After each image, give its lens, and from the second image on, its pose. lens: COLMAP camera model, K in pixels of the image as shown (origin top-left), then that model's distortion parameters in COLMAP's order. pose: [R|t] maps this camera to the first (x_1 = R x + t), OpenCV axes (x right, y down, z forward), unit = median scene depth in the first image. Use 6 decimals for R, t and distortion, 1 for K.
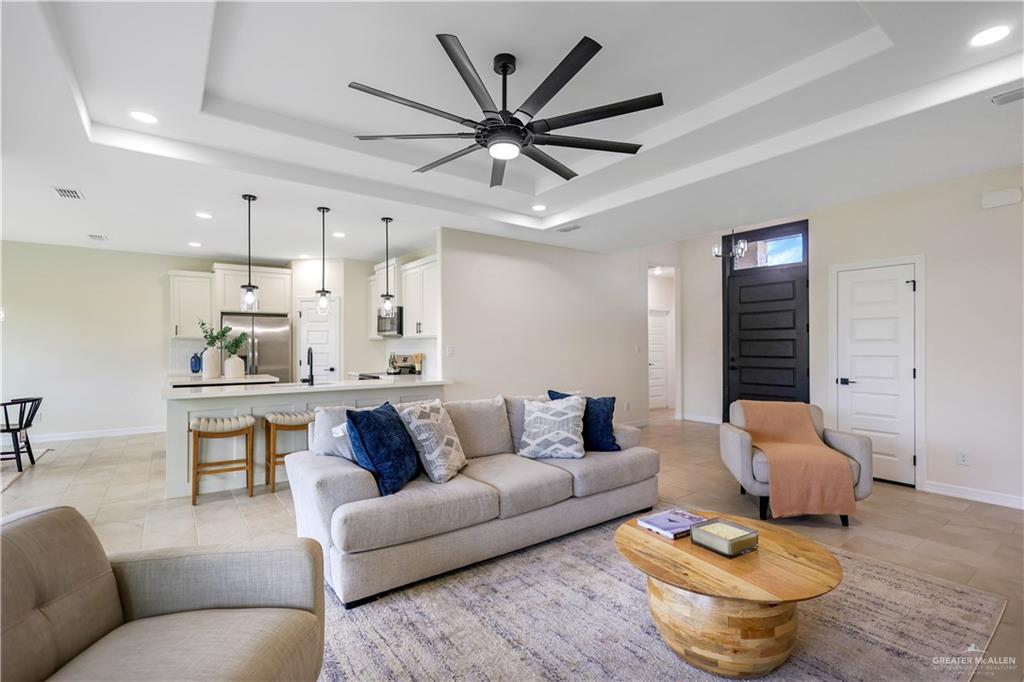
lens RADIAL K [[481.6, 0, 507.1], [0, 481.6, 338.6], [0, 0, 1]] dist [-0.004218, 0.000798]
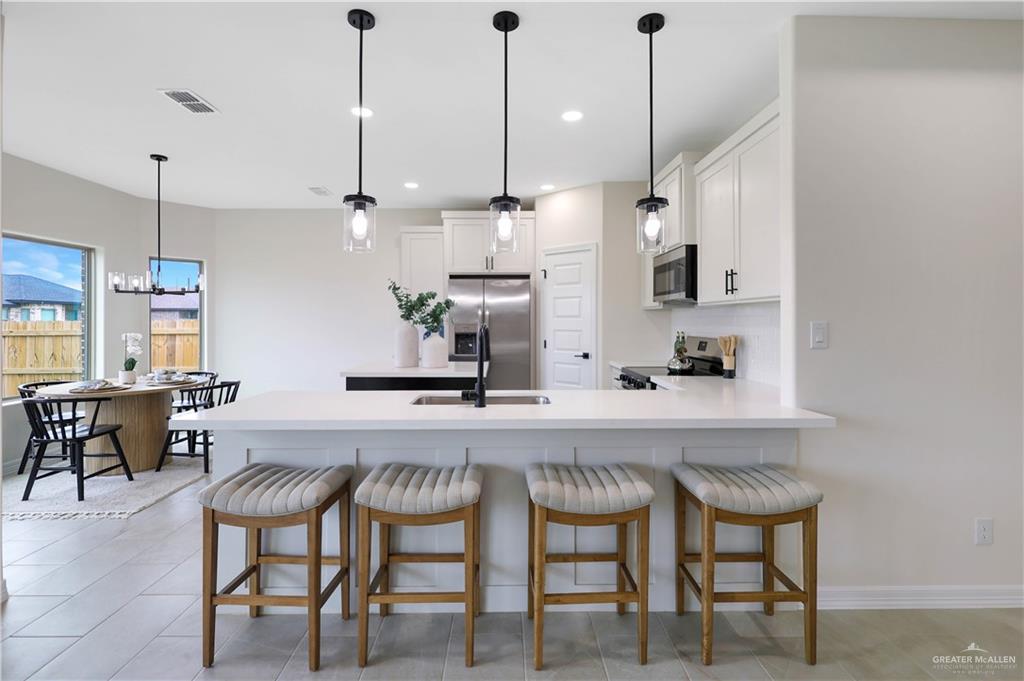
lens RADIAL K [[481.6, 0, 507.1], [0, 481.6, 338.1], [0, 0, 1]] dist [-0.004218, 0.000798]
pose [[0.816089, 0.025169, -0.577378, -0.083612], [0.006019, 0.998627, 0.052040, 0.005982], [0.577895, -0.045944, 0.814817, 0.456606]]
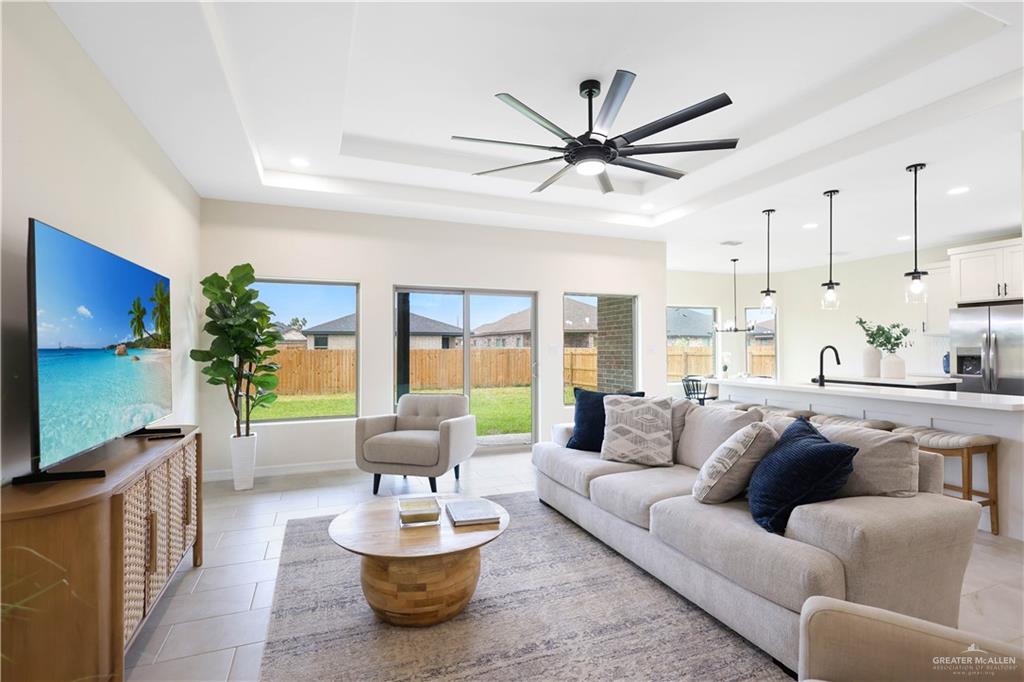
lens RADIAL K [[481.6, 0, 507.1], [0, 481.6, 338.6], [0, 0, 1]] dist [-0.004218, 0.000798]
pose [[-0.260542, -0.013965, -0.965362, 0.464883], [0.022724, 0.999530, -0.020592, 0.006660], [0.965195, -0.027302, -0.260102, 0.475966]]
